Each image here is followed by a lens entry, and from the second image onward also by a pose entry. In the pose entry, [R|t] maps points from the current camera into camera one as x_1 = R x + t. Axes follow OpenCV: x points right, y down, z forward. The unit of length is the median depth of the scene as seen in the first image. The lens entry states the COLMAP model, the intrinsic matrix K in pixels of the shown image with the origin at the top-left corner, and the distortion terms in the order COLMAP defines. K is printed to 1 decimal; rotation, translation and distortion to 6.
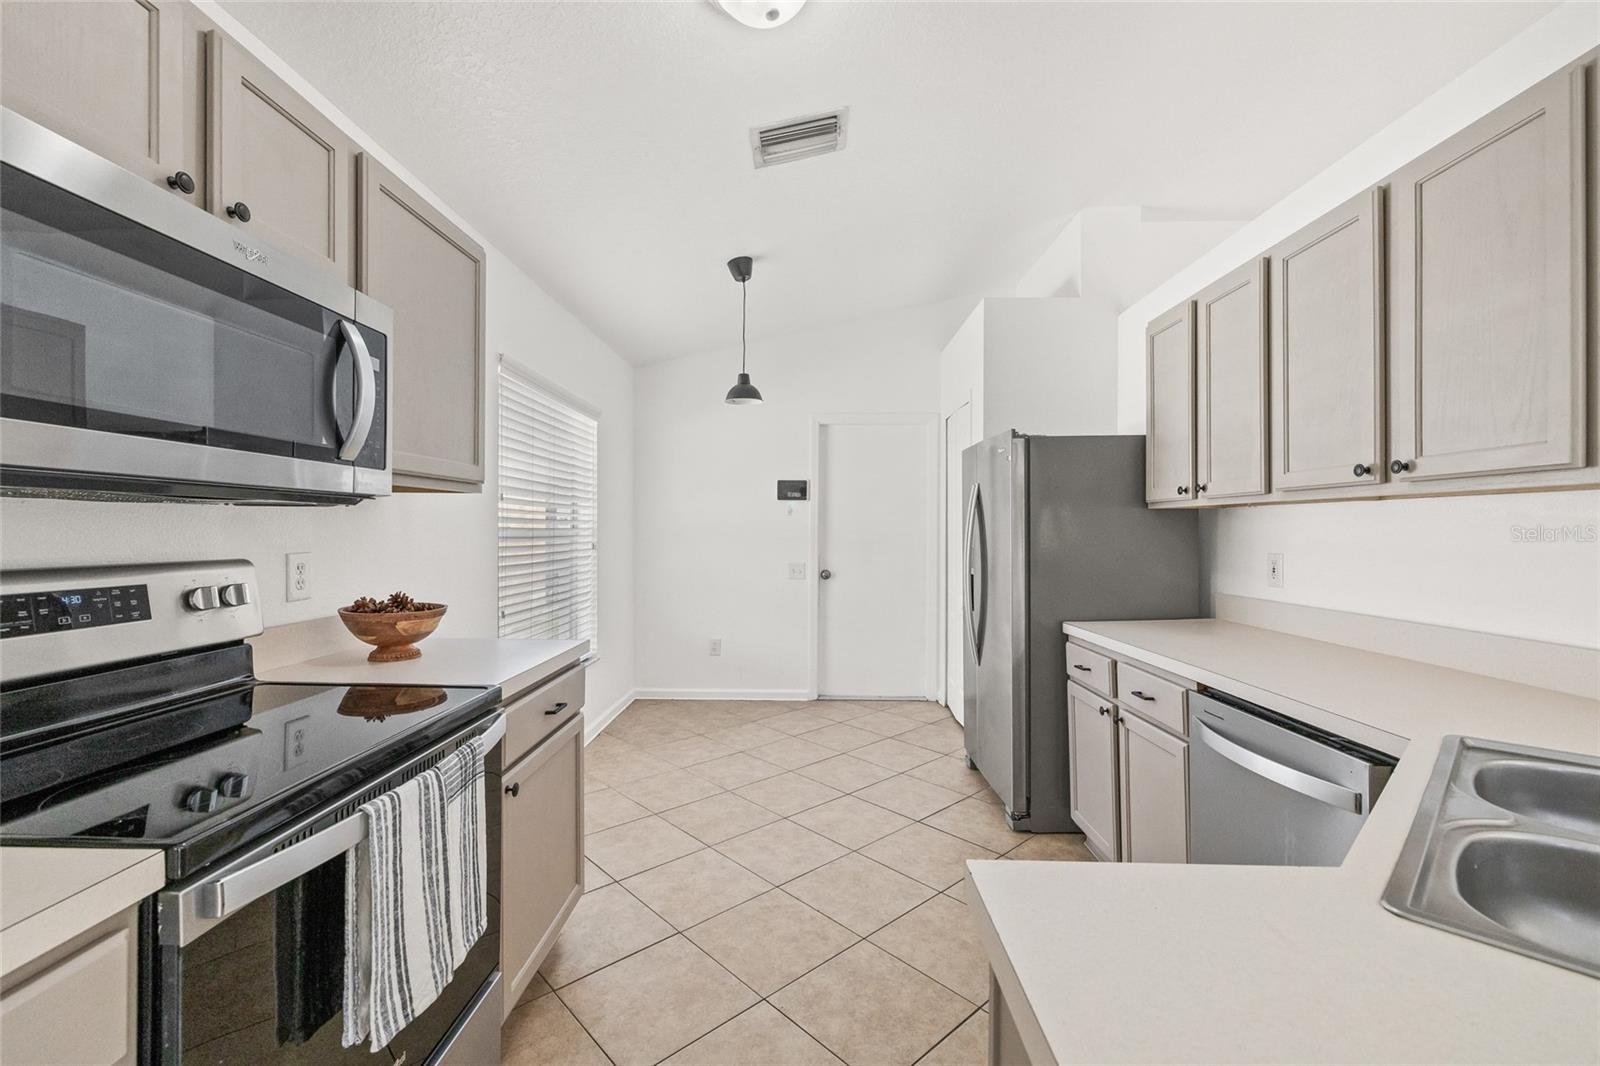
lens RADIAL K [[676.6, 0, 793.6], [0, 676.6, 531.3], [0, 0, 1]] dist [-0.006511, 0.000903]
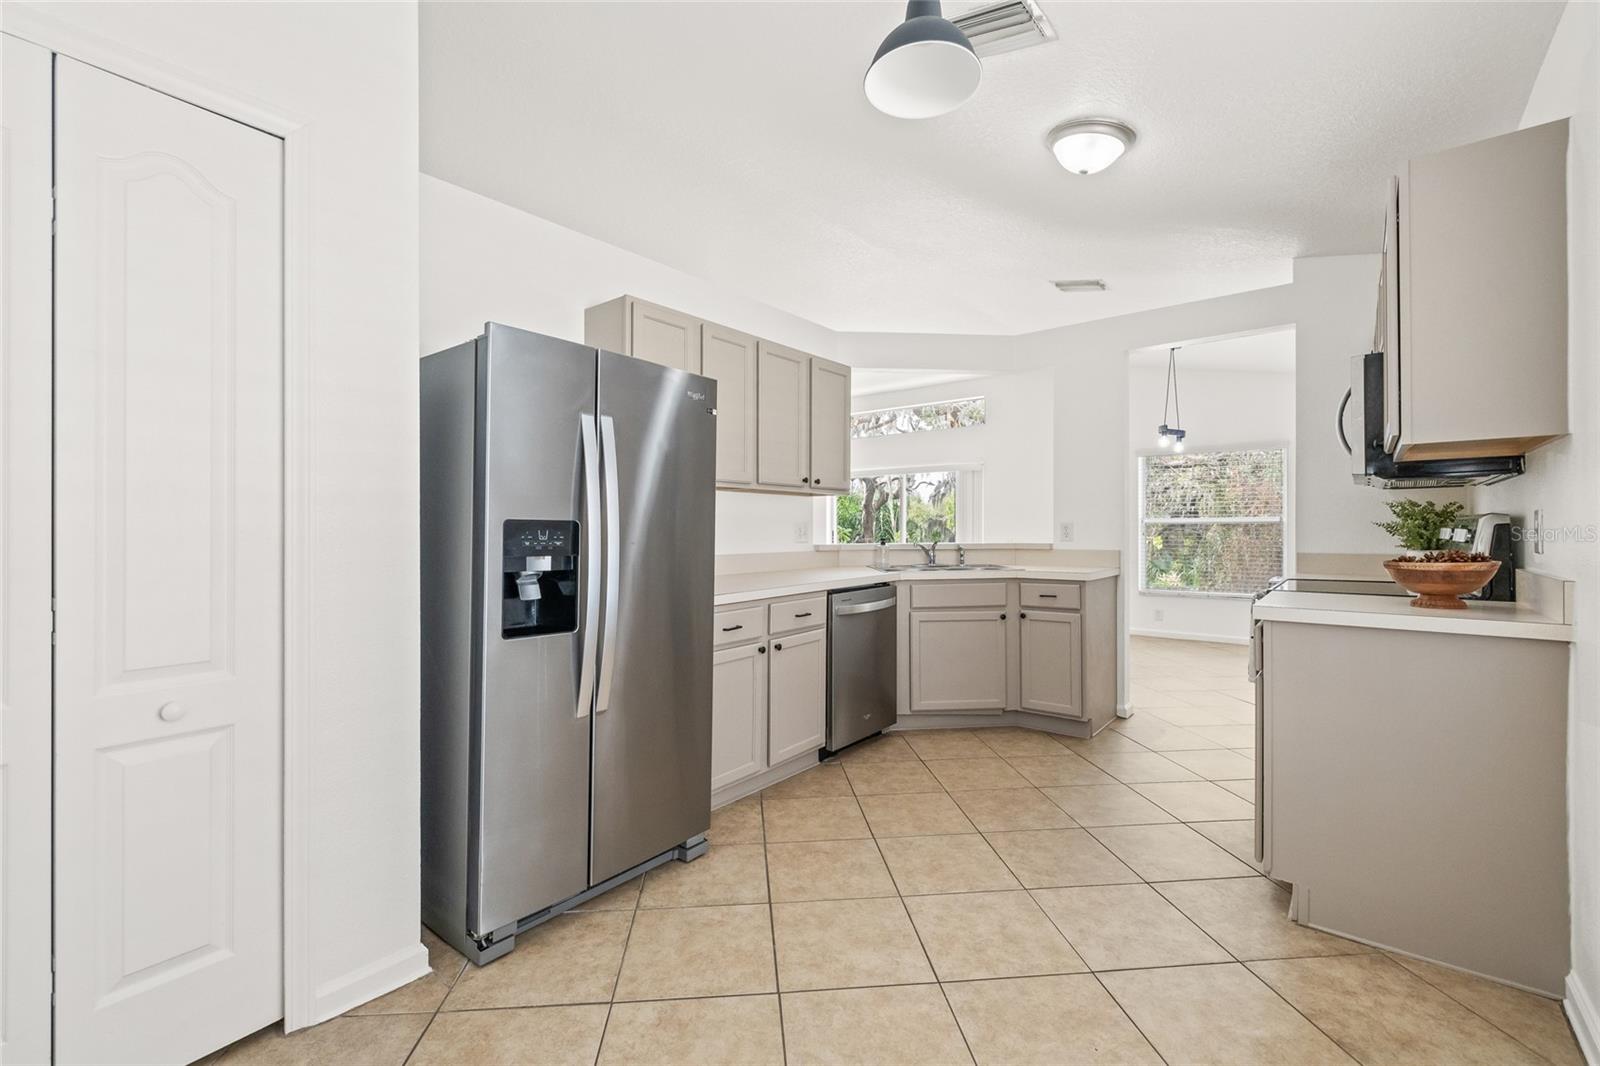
lens RADIAL K [[676.6, 0, 790.6], [0, 676.6, 527.6], [0, 0, 1]] dist [-0.006511, 0.000903]
pose [[-0.785637, 0.000298, 0.618688, -0.284018], [0.001662, 0.999997, 0.001628, 0.035910], [-0.618686, 0.002308, -0.785635, 1.611019]]
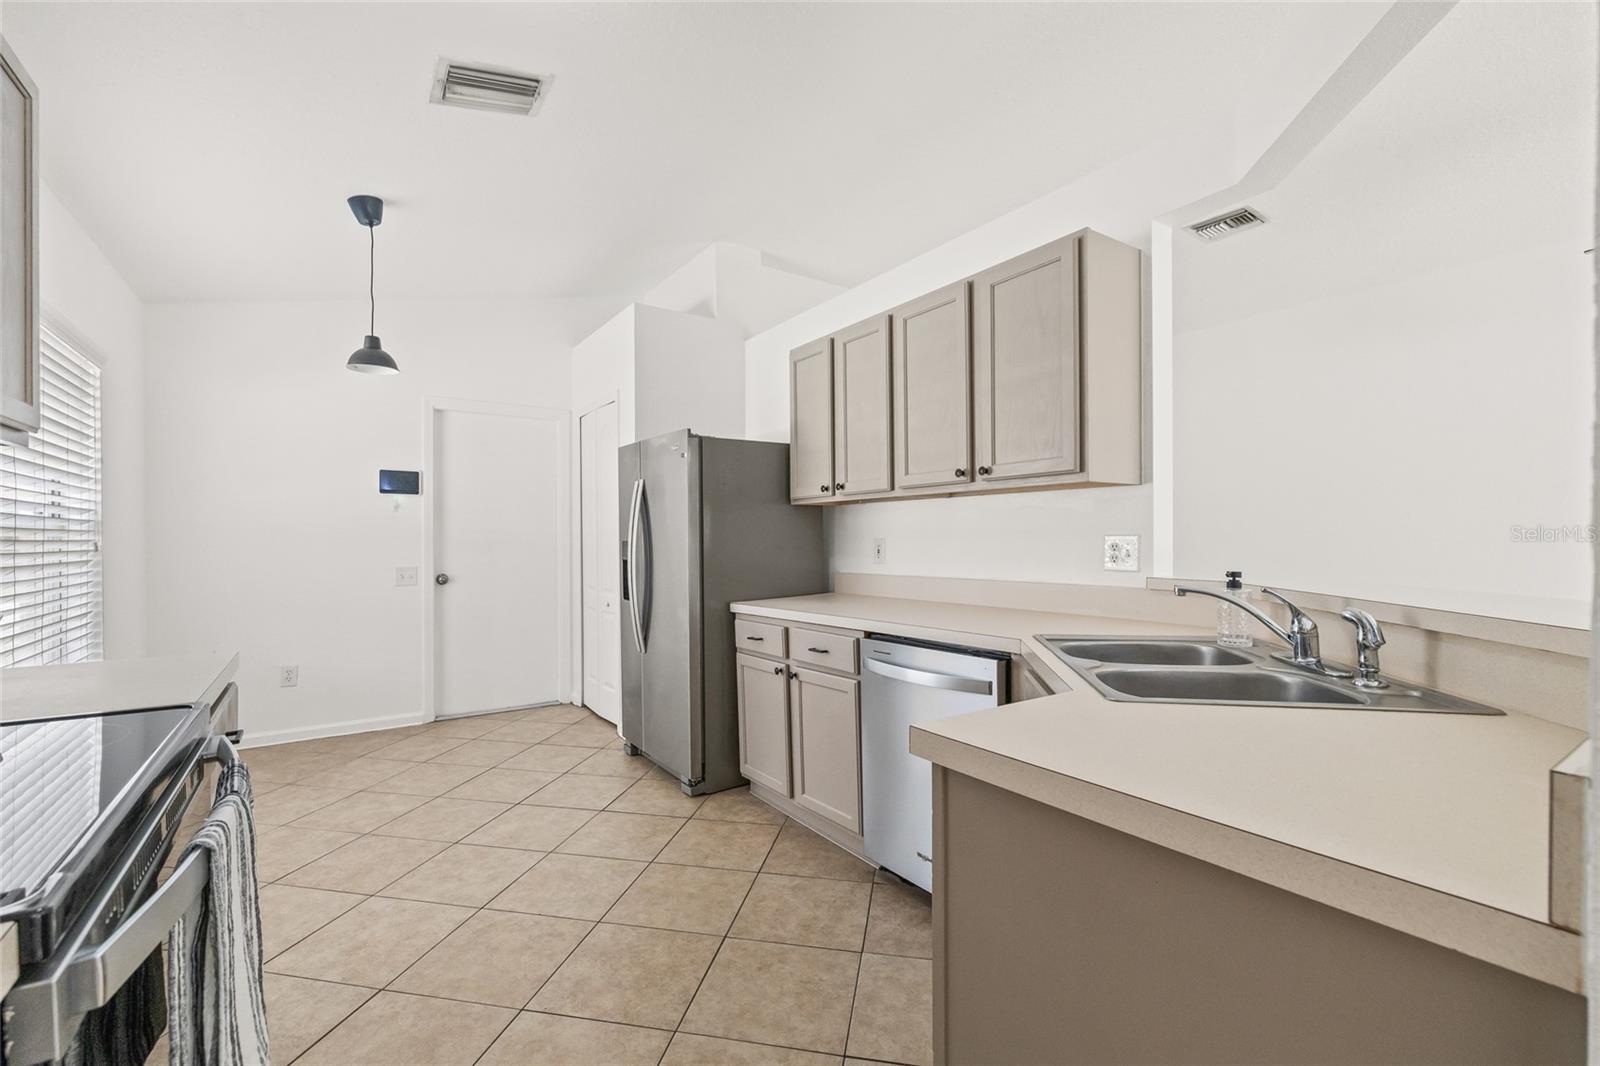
lens RADIAL K [[676.6, 0, 799.3], [0, 676.6, 545.3], [0, 0, 1]] dist [-0.006511, 0.000903]
pose [[0.804833, -0.010434, 0.593409, -0.180866], [0.008426, 0.999946, 0.006154, 0.031639], [-0.593441, 0.000047, 0.804877, 0.014964]]
